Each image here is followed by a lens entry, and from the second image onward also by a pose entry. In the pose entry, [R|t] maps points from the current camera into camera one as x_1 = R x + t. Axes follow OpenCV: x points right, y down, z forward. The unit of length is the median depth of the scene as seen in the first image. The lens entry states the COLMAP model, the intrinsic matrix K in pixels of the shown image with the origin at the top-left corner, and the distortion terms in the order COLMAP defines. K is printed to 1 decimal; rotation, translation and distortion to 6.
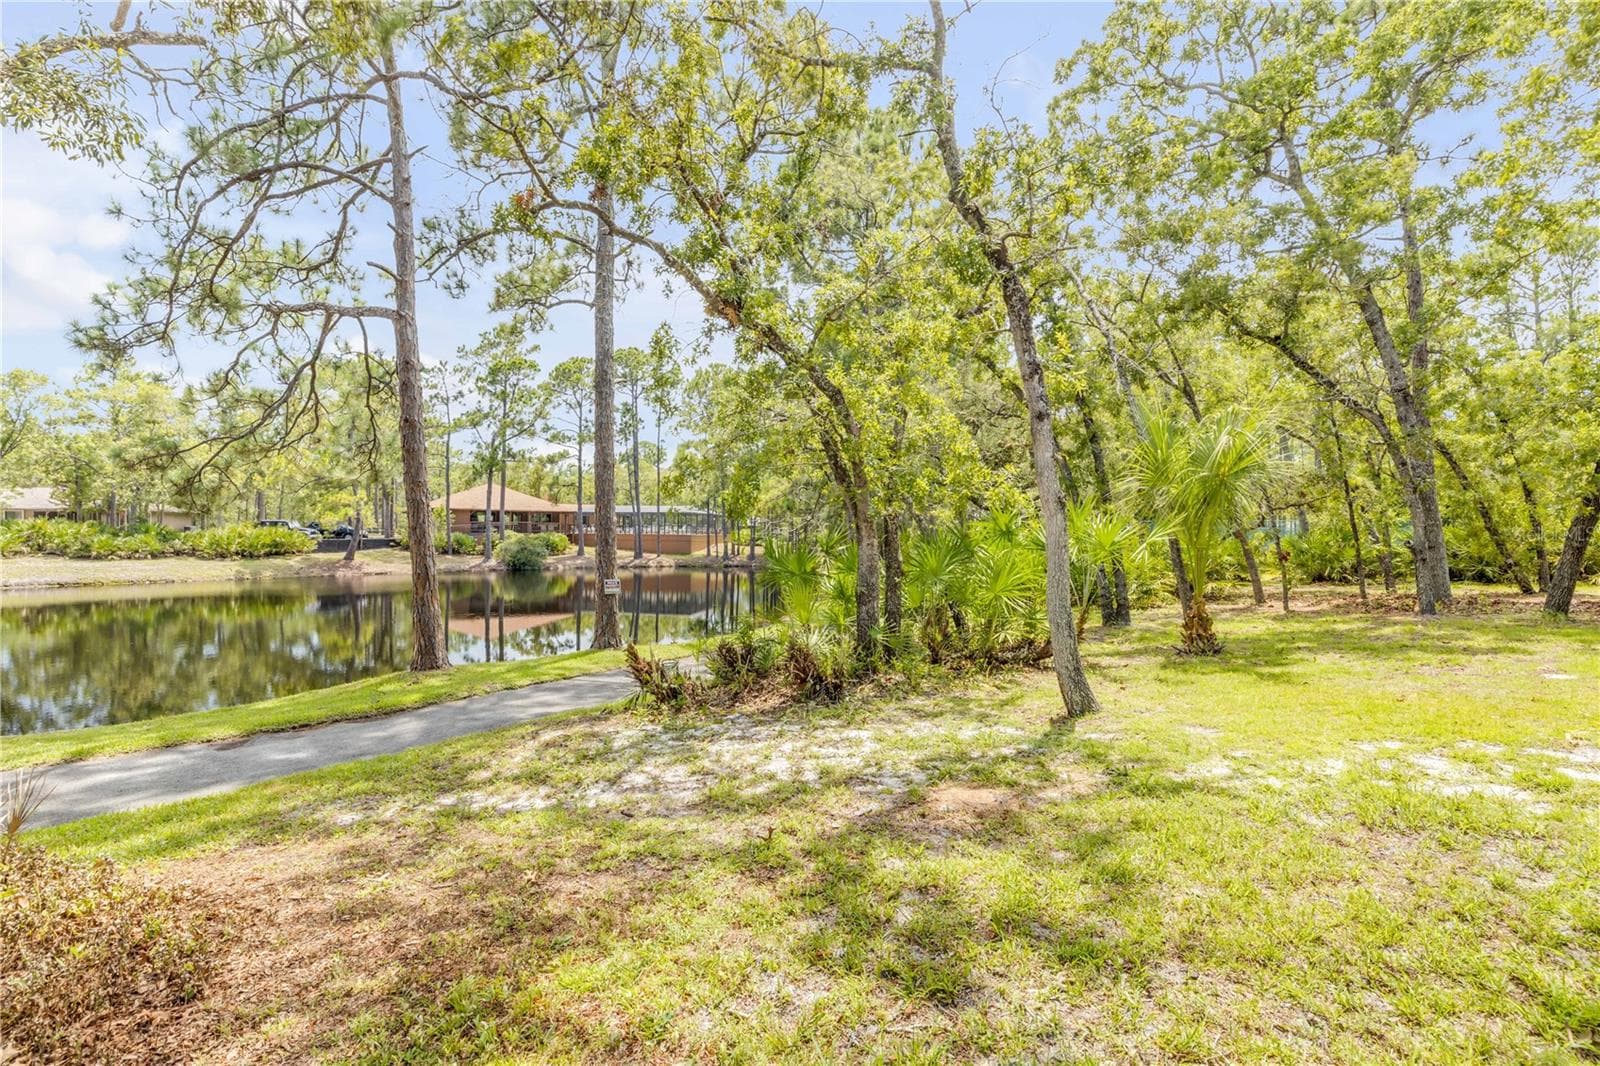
lens RADIAL K [[744.7, 0, 800.0], [0, 744.7, 533.0], [0, 0, 1]] dist [0.001855, 0.001382]
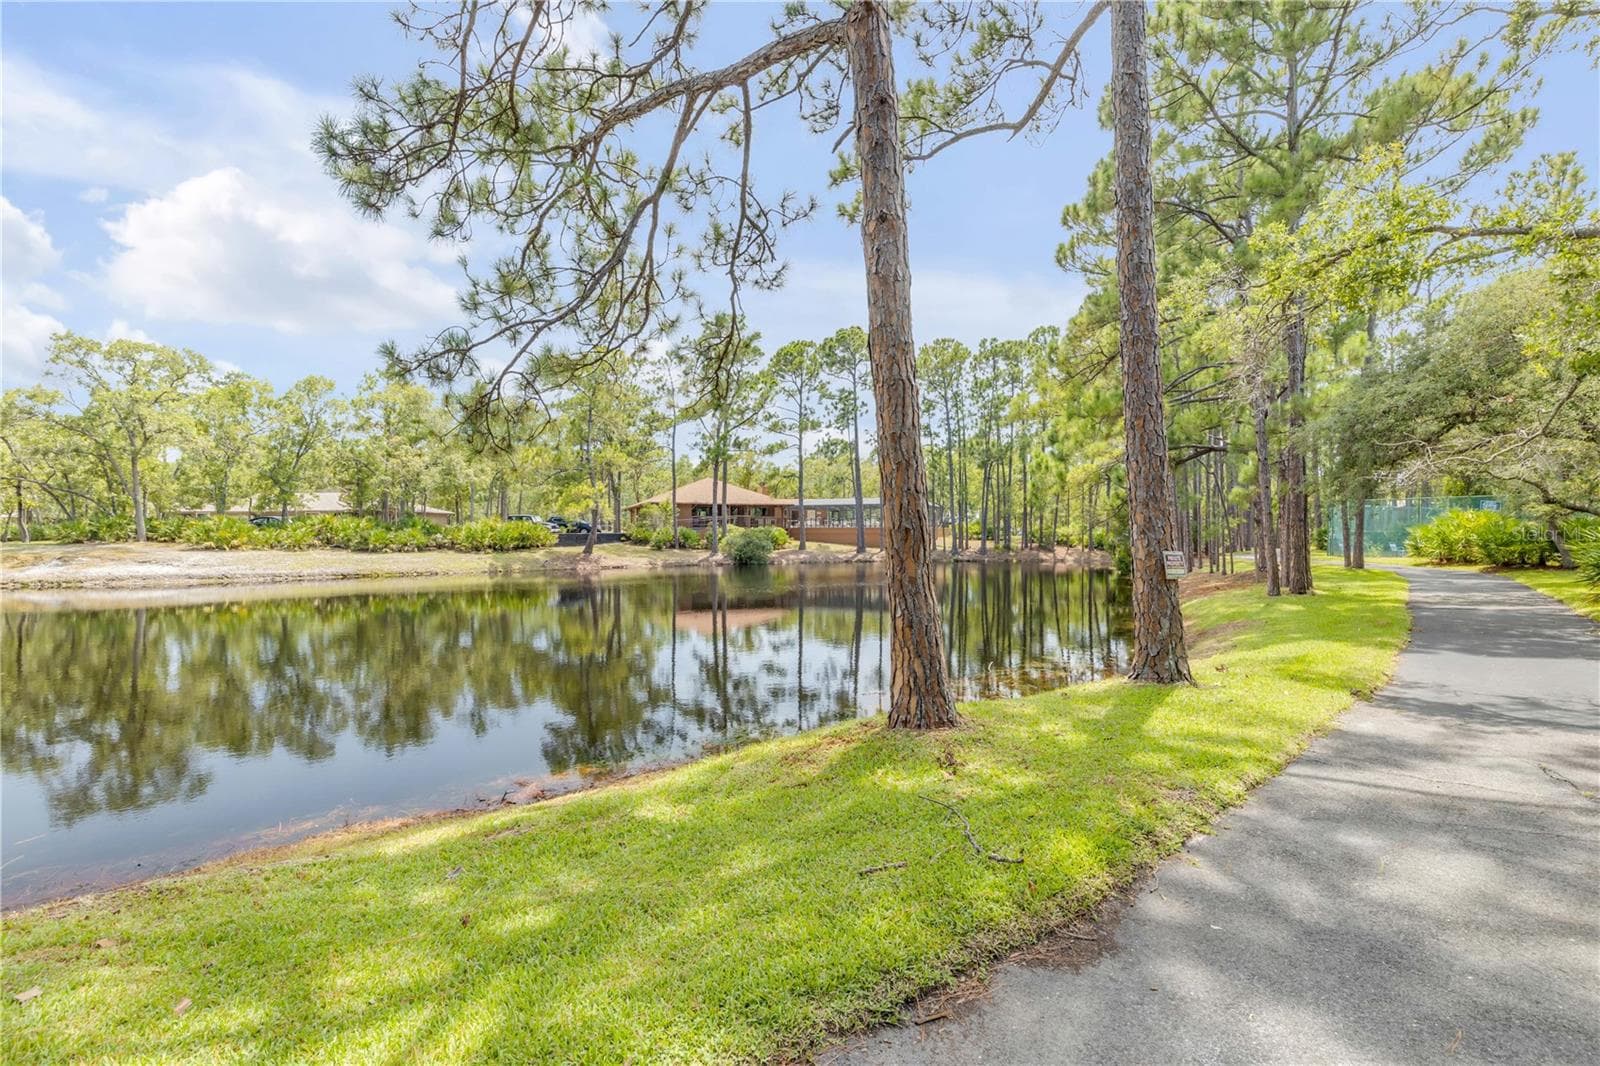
lens RADIAL K [[726.3, 0, 800.0], [0, 726.3, 533.0], [0, 0, 1]] dist [0.003470, 0.000851]
pose [[0.974258, -0.009201, -0.225248, -0.107213], [0.008979, 0.999958, -0.002010, 0.012884], [0.225257, -0.000064, 0.974299, 0.117269]]
